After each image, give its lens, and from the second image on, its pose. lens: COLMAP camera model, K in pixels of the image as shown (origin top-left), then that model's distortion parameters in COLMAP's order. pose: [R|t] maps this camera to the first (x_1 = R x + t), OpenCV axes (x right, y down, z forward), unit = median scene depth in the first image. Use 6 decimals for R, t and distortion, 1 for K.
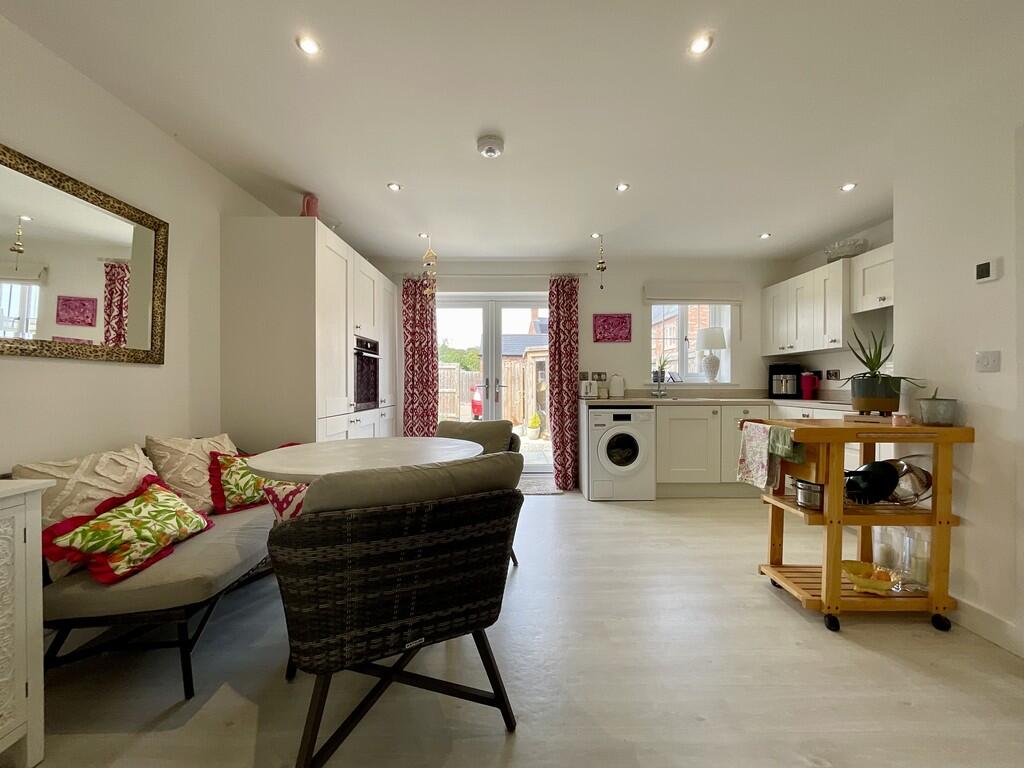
lens RADIAL K [[417.7, 0, 512.0], [0, 417.7, 384.0], [0, 0, 1]] dist [-0.001804, -0.000536]
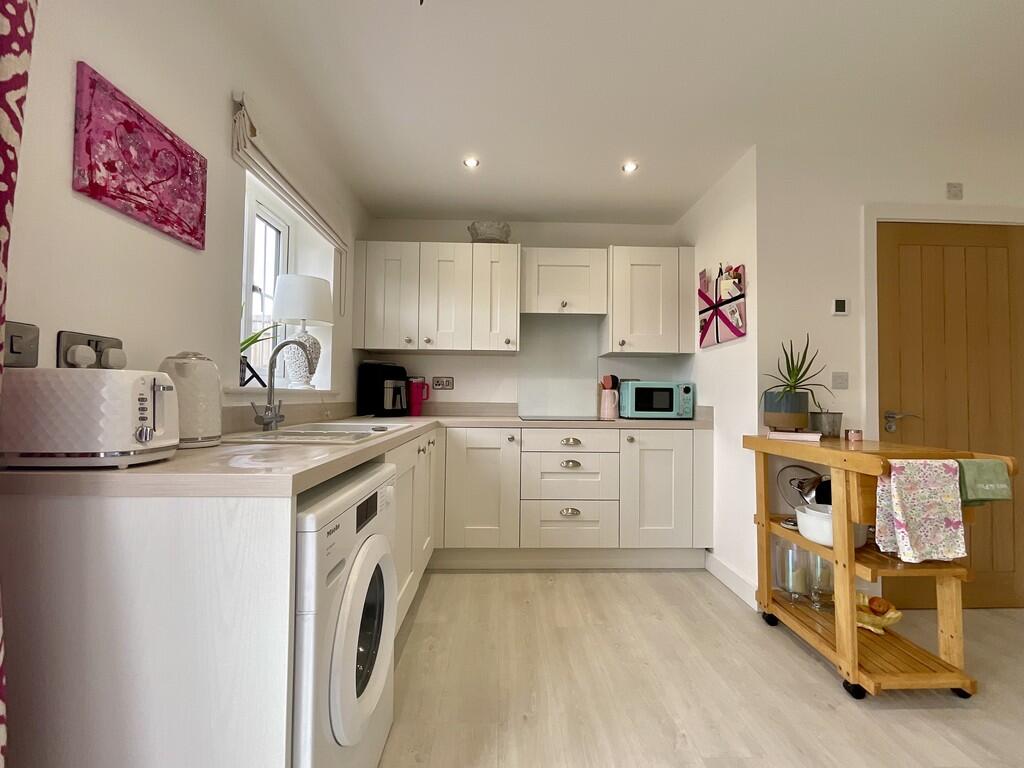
lens RADIAL K [[417.7, 0, 512.0], [0, 417.7, 384.0], [0, 0, 1]] dist [-0.001804, -0.000536]
pose [[-0.027658, 0.030631, 0.999148, -0.022224], [-0.012192, 0.999446, -0.030978, 0.002615], [-0.999543, -0.013038, -0.027269, 0.873839]]
